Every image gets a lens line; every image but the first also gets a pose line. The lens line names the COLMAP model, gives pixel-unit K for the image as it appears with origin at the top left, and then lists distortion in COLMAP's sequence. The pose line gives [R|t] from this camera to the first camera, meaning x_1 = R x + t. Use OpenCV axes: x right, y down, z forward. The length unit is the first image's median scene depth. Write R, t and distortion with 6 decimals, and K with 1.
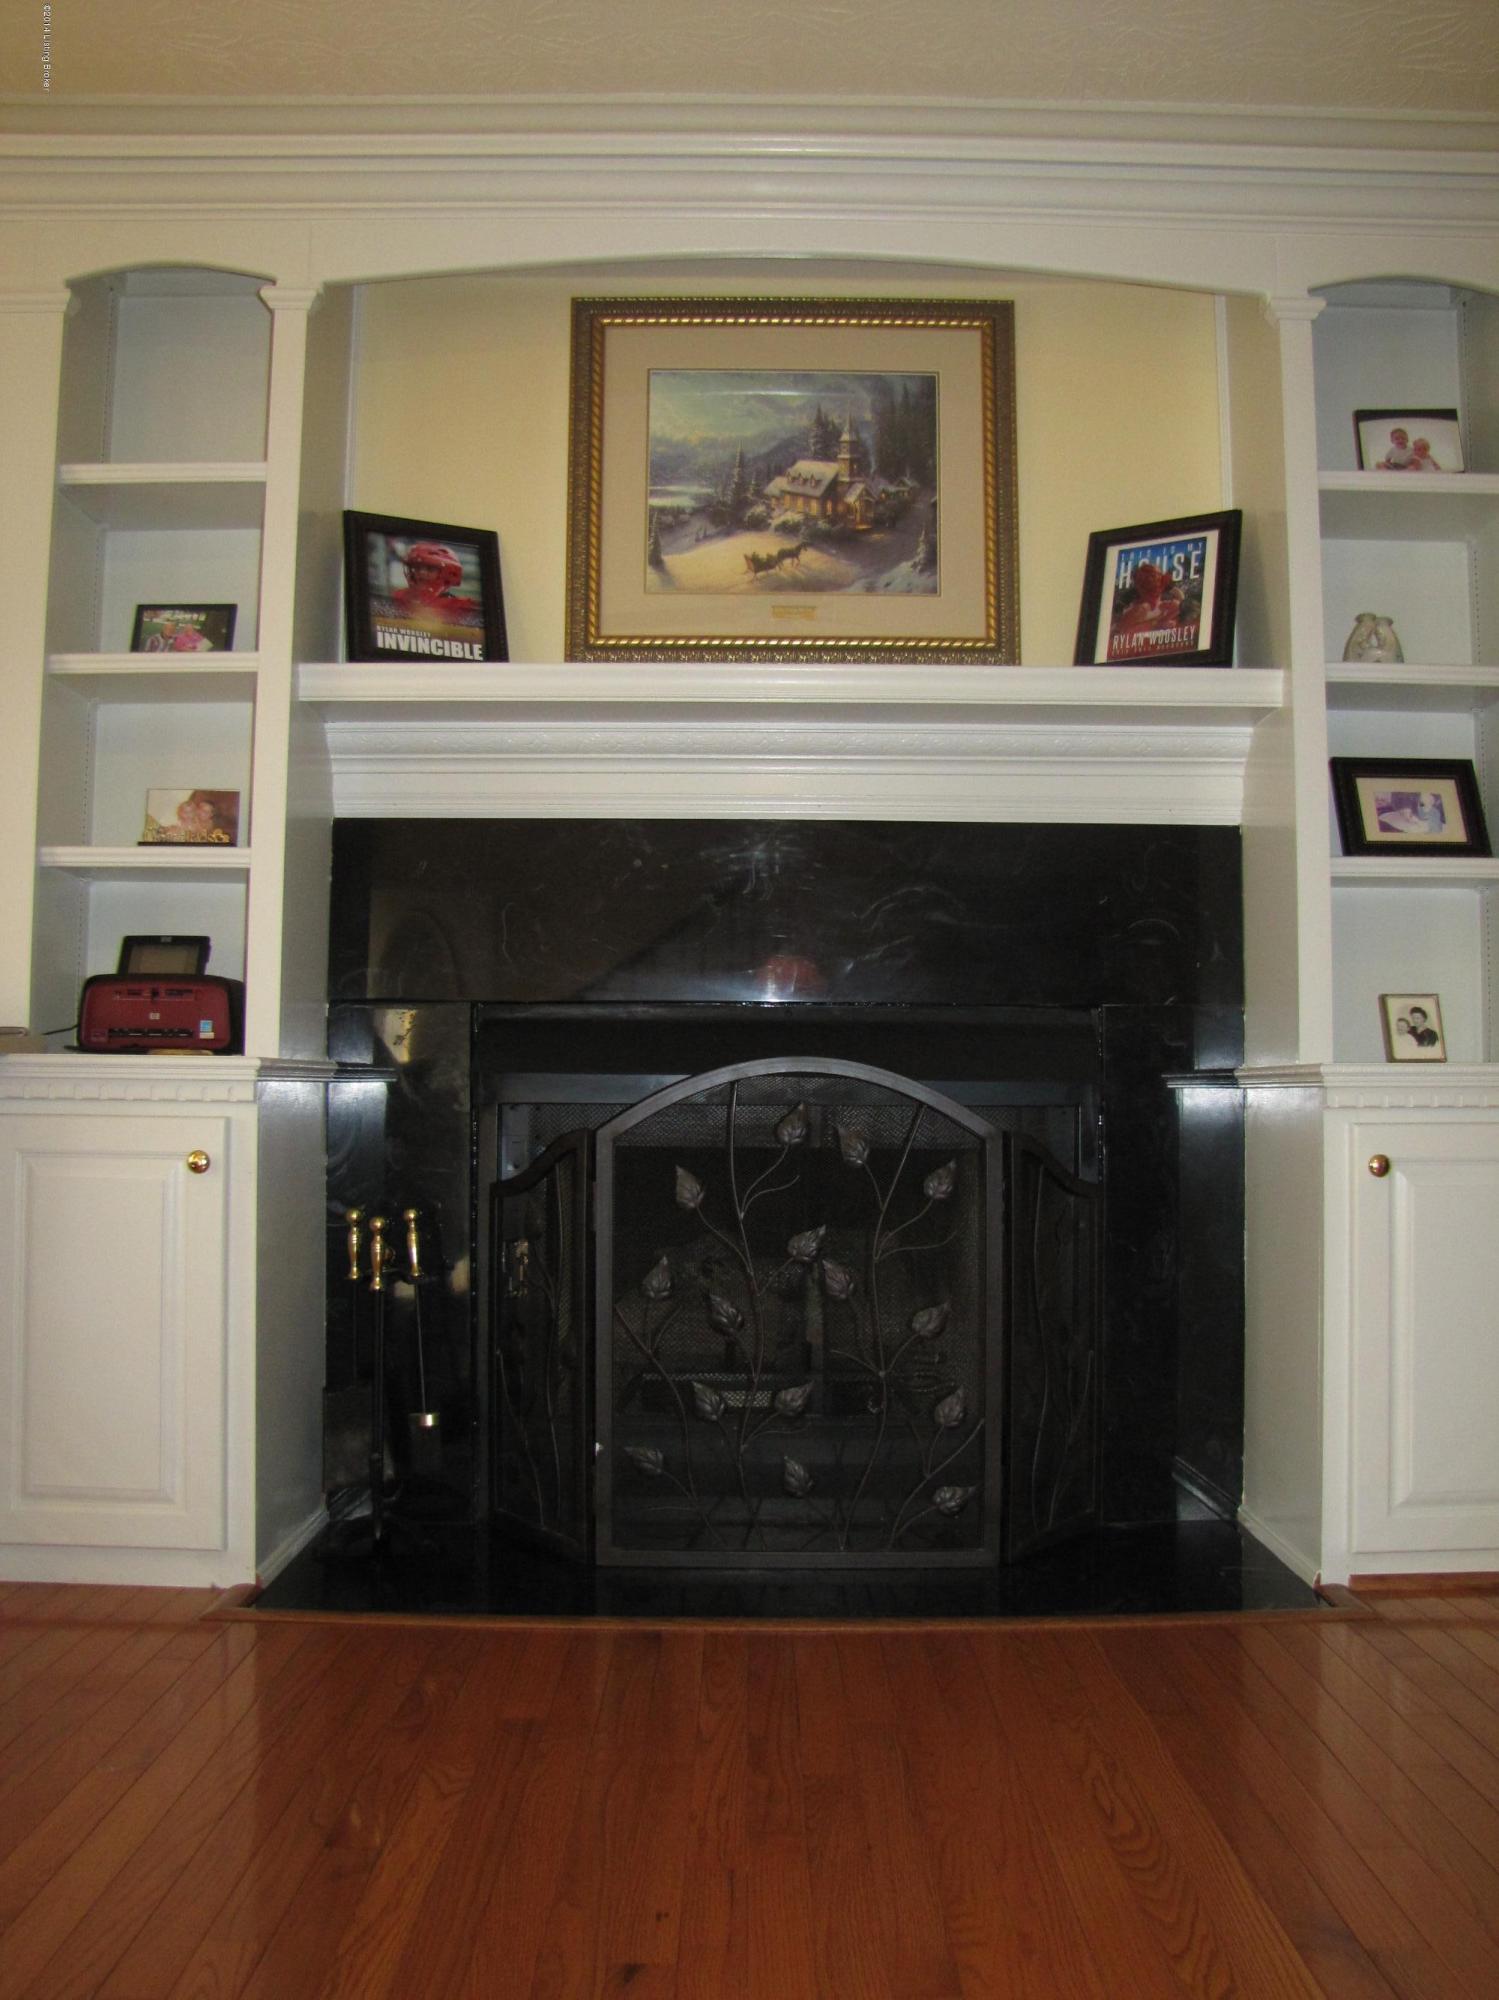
lens RADIAL K [[1660.9, 0, 752.8], [0, 1660.9, 998.6], [0, 0, 1]] dist [-0.179273, 0.140570]
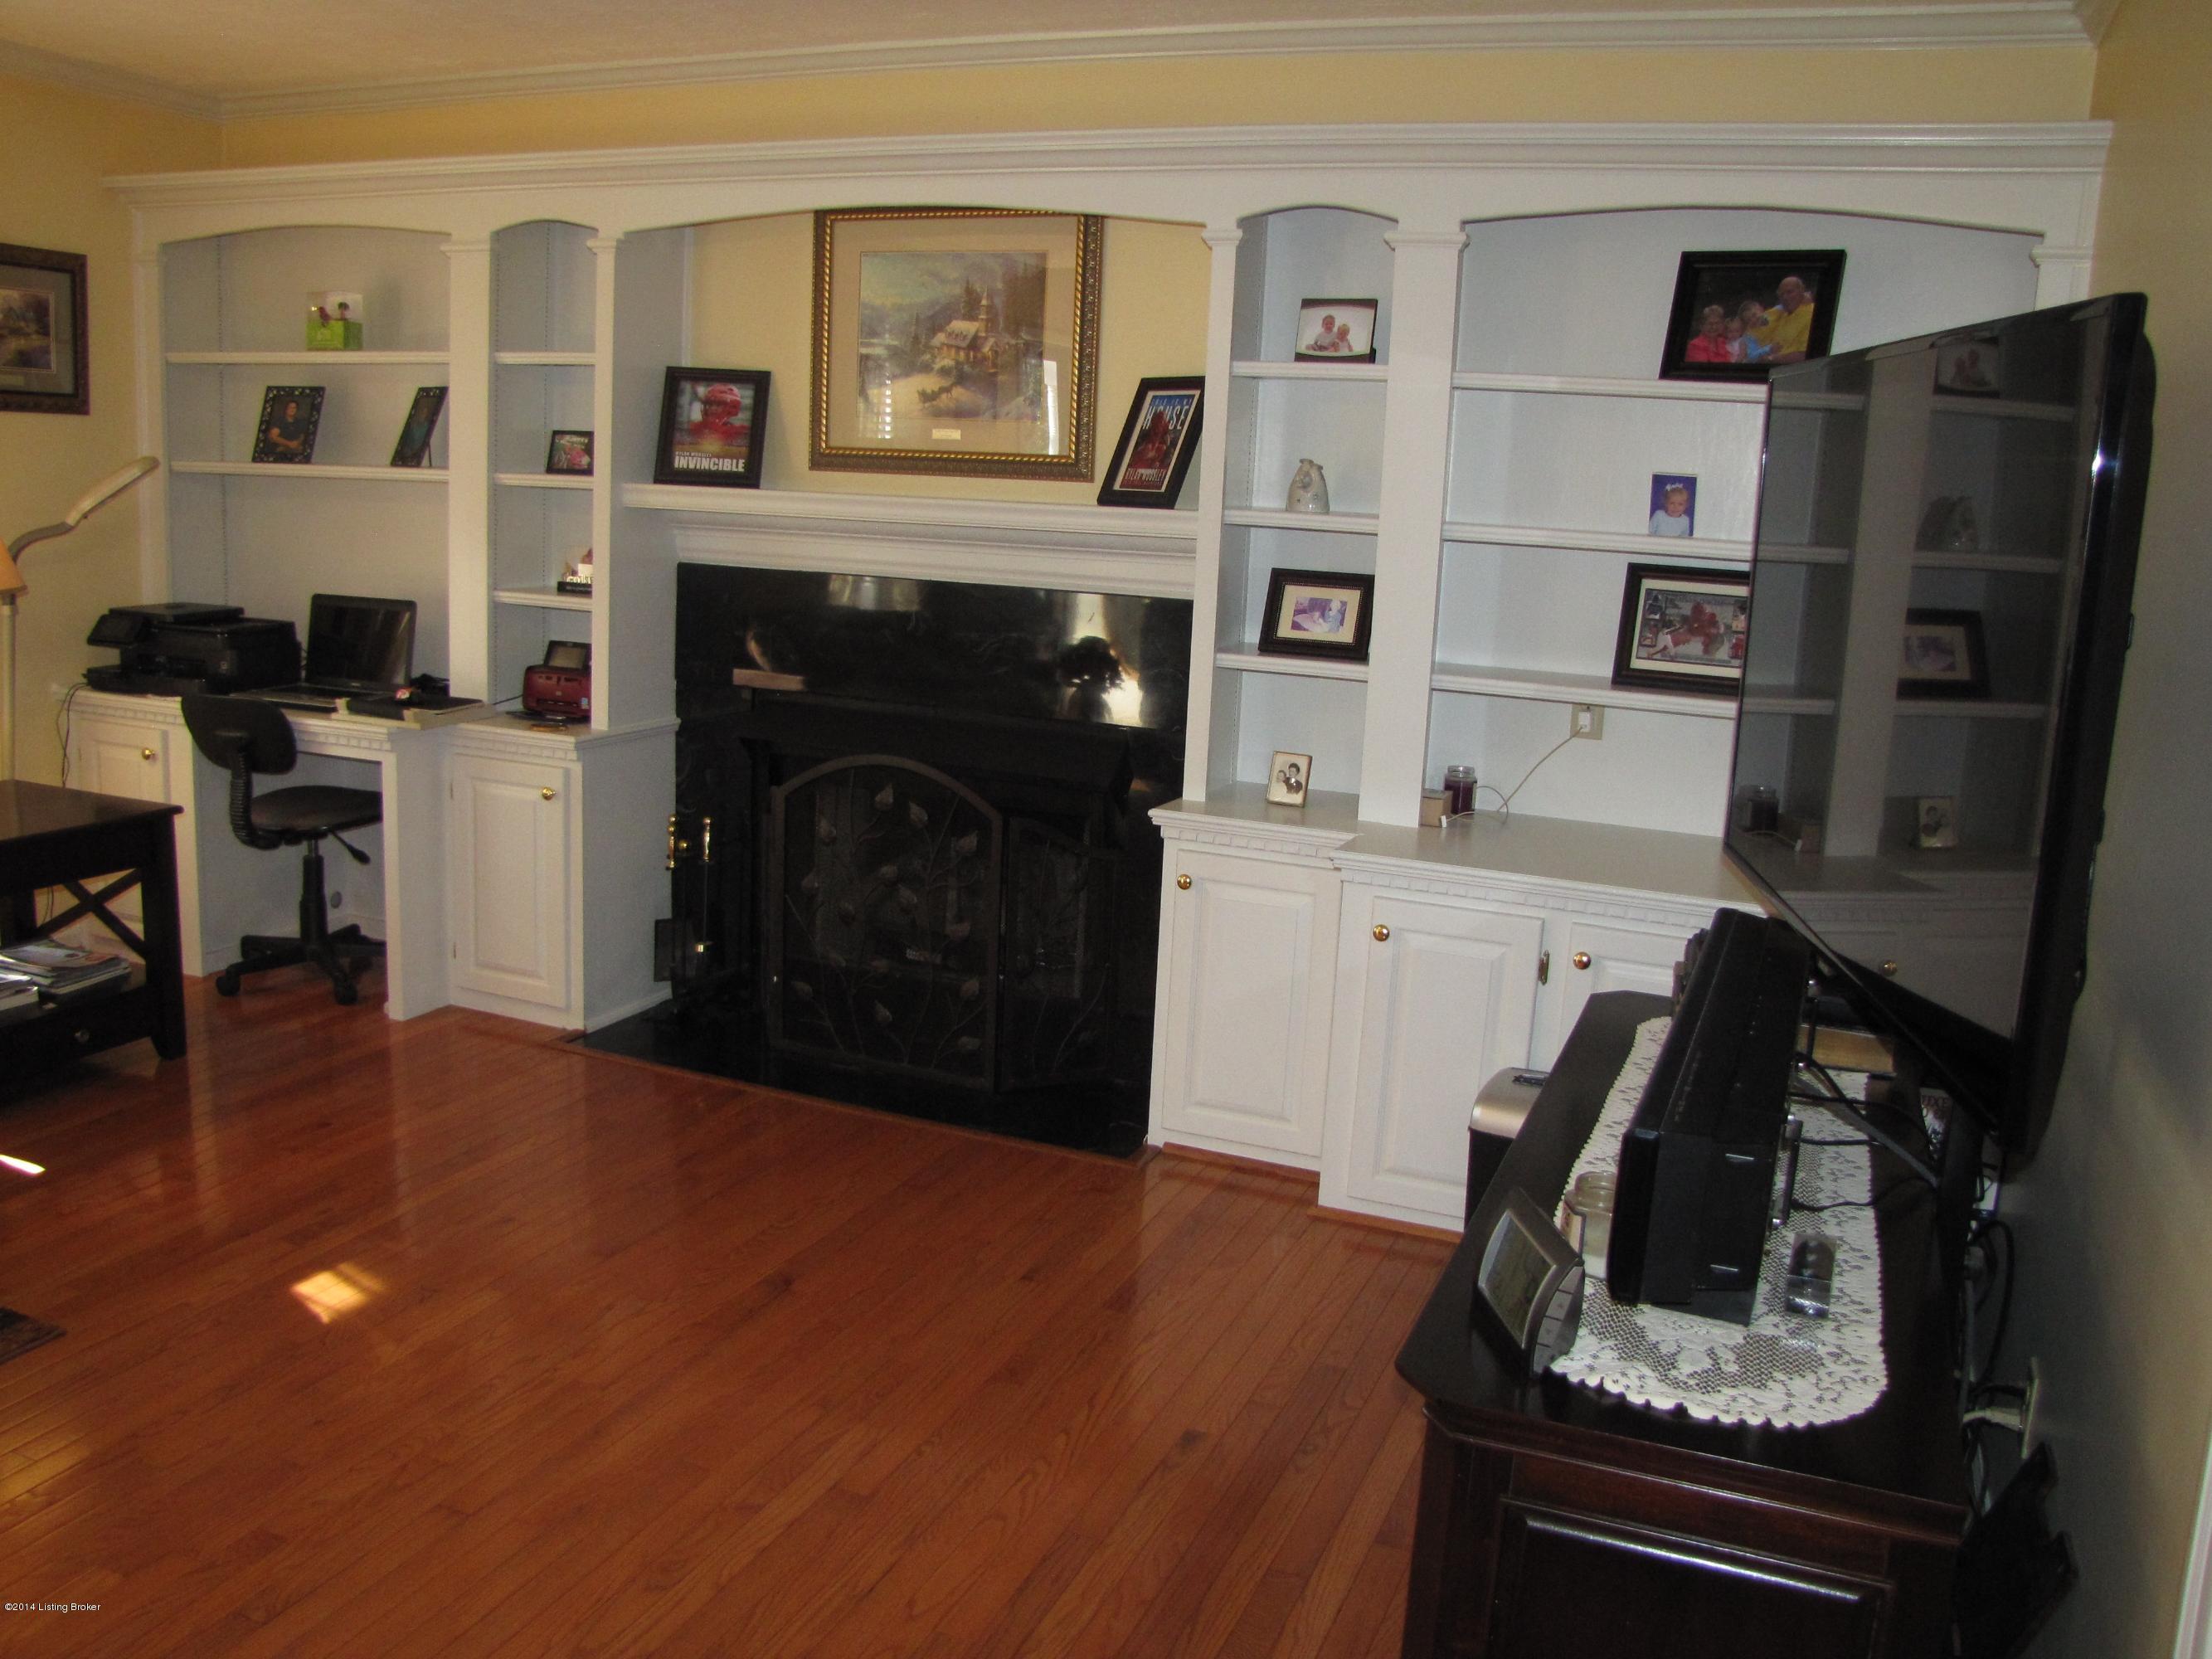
lens RADIAL K [[1837.0, 0, 1100.6], [0, 1837.0, 828.4], [0, 0, 1]] dist [-0.179273, 0.140570]
pose [[0.917023, 0.116171, -0.381541, 0.794807], [-0.023046, 0.970475, 0.240099, -0.286865], [0.398168, -0.211383, 0.892625, -0.427757]]
